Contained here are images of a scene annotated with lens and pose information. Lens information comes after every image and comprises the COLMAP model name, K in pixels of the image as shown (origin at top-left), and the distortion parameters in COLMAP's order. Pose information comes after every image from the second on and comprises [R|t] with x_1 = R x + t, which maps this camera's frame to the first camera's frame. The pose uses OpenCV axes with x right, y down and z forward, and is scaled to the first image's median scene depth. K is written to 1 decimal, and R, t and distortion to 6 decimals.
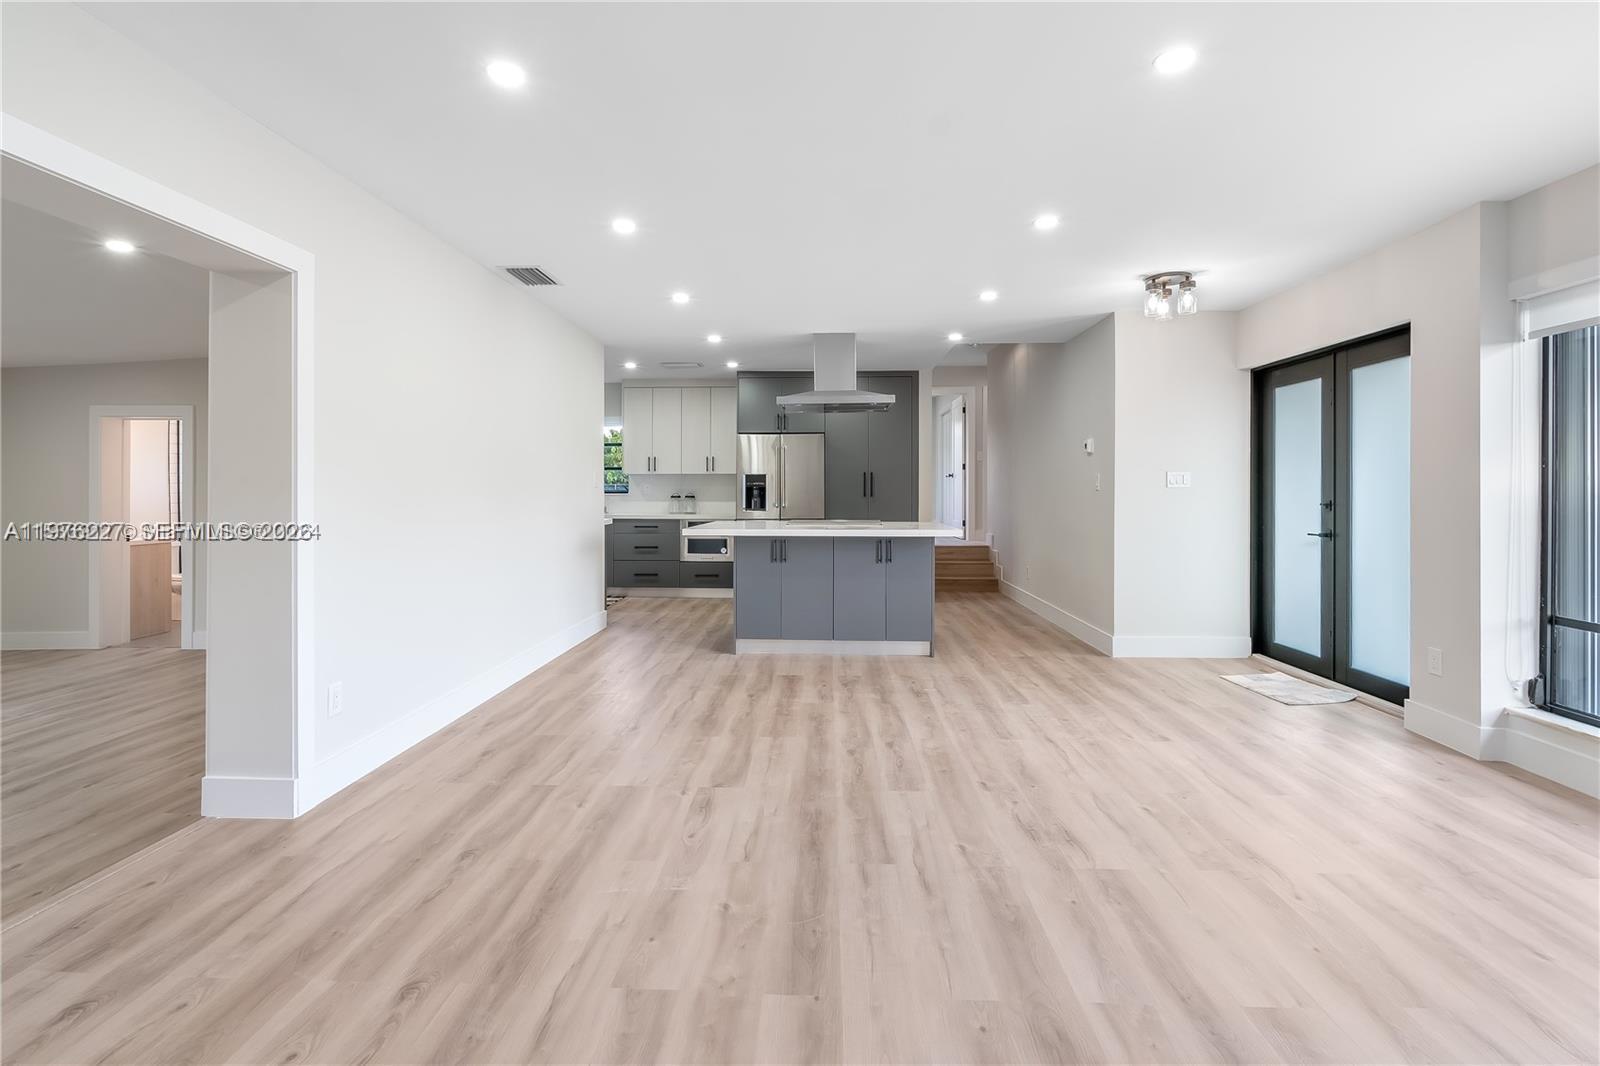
lens RADIAL K [[751.3, 0, 783.5], [0, 751.3, 492.7], [0, 0, 1]] dist [-0.007740, 0.001917]
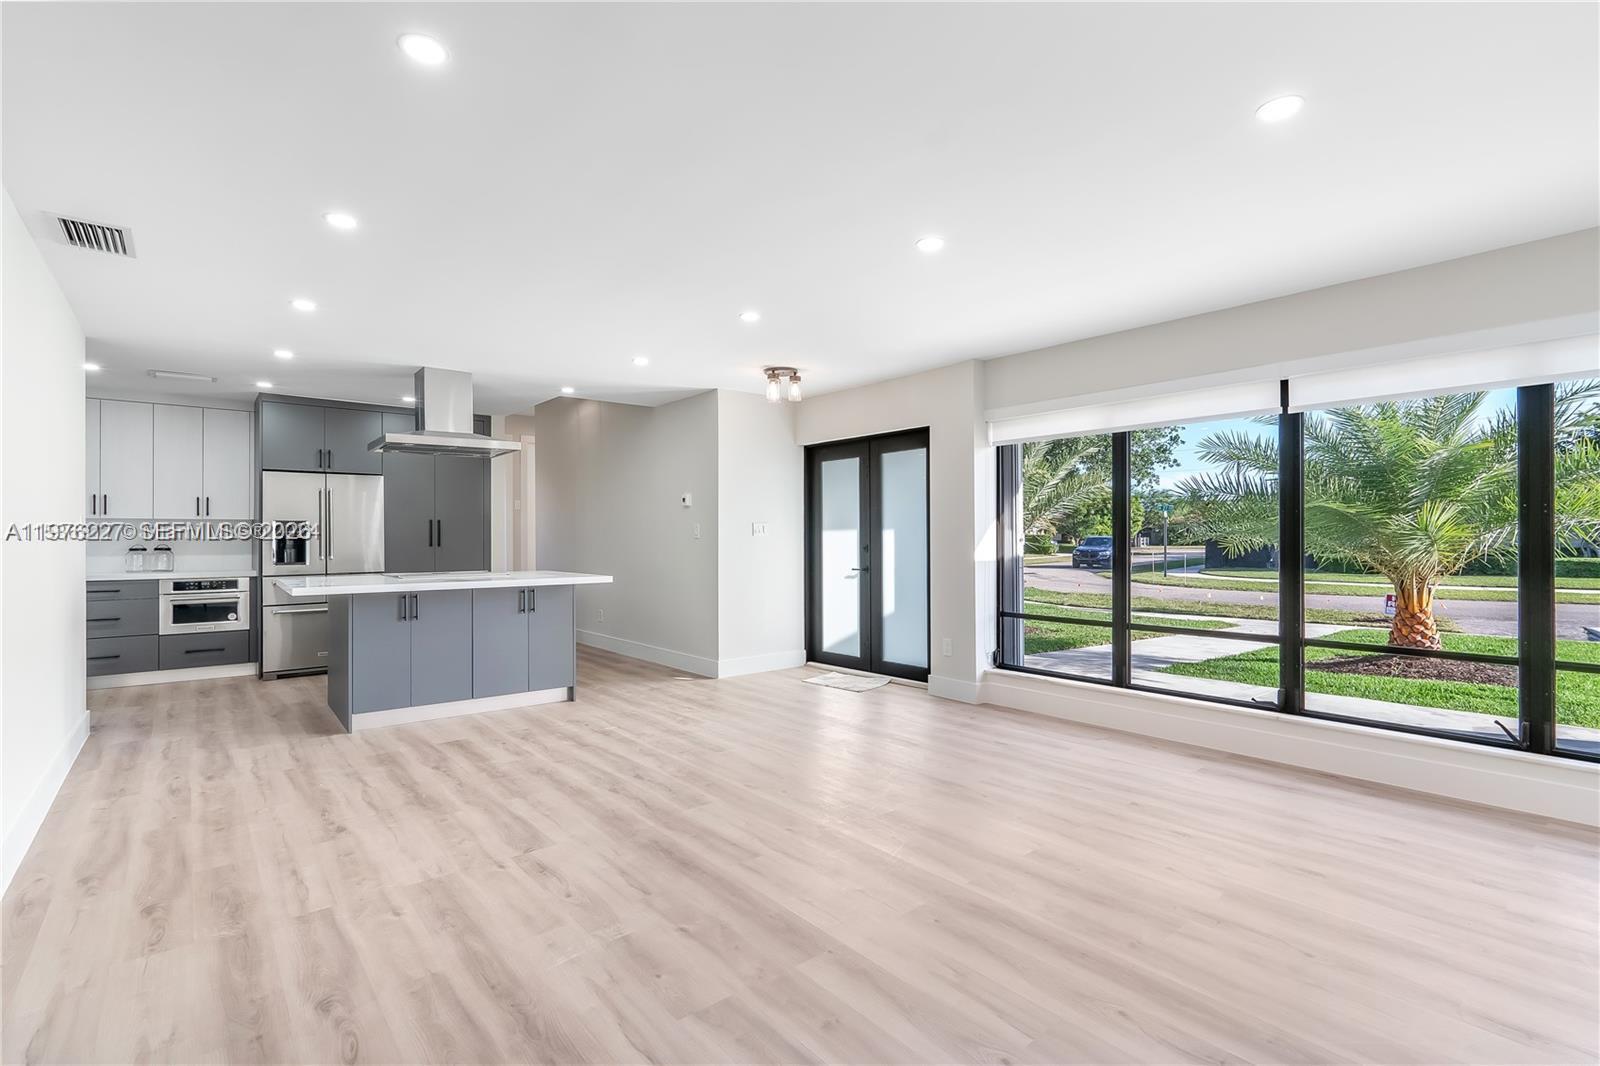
lens RADIAL K [[751.3, 0, 786.6], [0, 751.3, 532.5], [0, 0, 1]] dist [-0.007740, 0.001917]
pose [[0.739942, 0.002639, 0.672666, -0.346790], [0.006703, 0.999914, -0.011296, 0.002589], [-0.672637, 0.012867, 0.739860, 0.057023]]
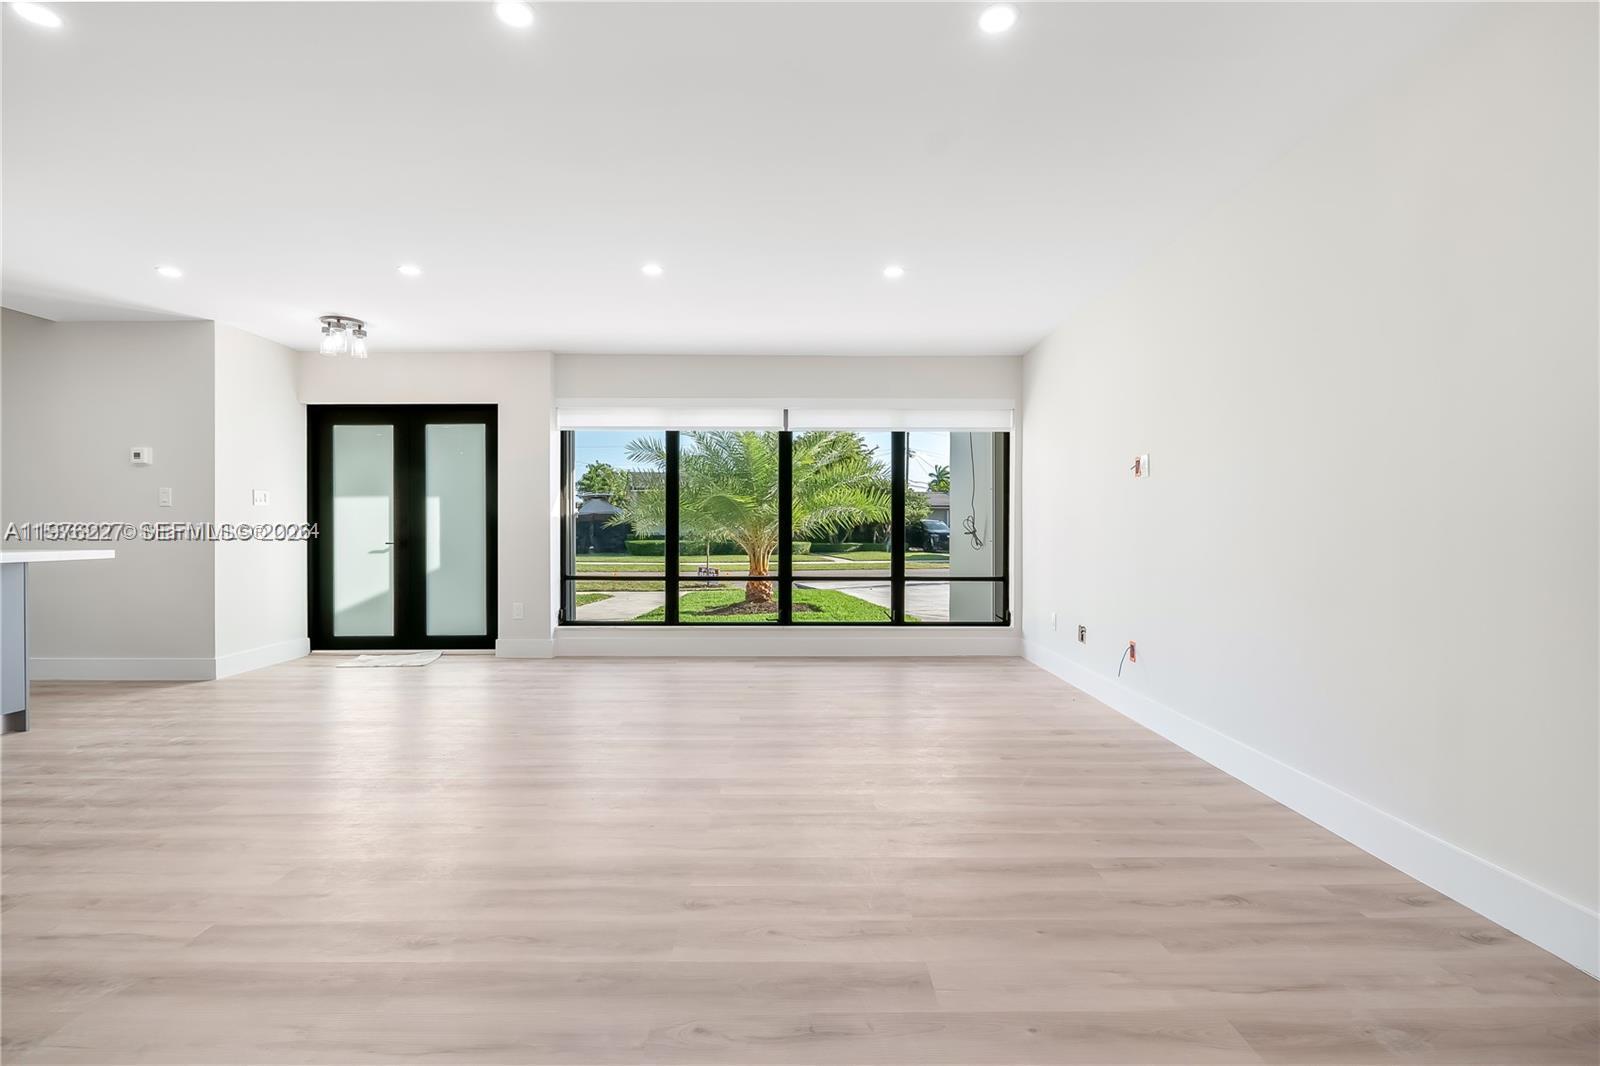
lens RADIAL K [[751.3, 0, 809.0], [0, 751.3, 531.8], [0, 0, 1]] dist [-0.007740, 0.001917]
pose [[-0.074255, -0.001015, 0.997239, -0.706333], [0.005829, 0.999982, 0.001451, 0.040300], [-0.997222, 0.005920, -0.074248, 0.387965]]
